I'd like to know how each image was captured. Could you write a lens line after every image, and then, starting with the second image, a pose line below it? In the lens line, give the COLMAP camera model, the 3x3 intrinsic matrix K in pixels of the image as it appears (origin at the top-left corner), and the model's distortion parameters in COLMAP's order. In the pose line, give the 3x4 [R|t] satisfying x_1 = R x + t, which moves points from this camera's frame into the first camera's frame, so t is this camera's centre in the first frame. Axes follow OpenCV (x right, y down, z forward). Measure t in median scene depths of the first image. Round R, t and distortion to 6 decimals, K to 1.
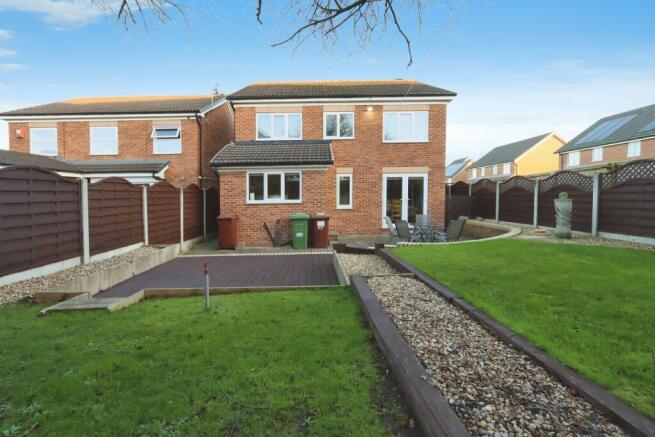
lens RADIAL K [[303.3, 0, 327.3], [0, 303.3, 215.2], [0, 0, 1]] dist [-0.005076, 0.000502]
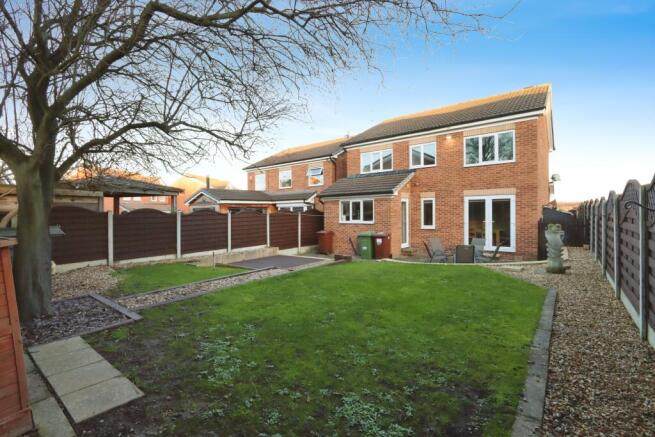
lens RADIAL K [[303.3, 0, 326.2], [0, 303.3, 218.4], [0, 0, 1]] dist [-0.005076, 0.000502]
pose [[0.776742, 0.017733, -0.629570, 0.480220], [-0.033833, 0.999335, -0.013594, -0.032344], [0.628910, 0.031859, 0.776825, -0.102514]]
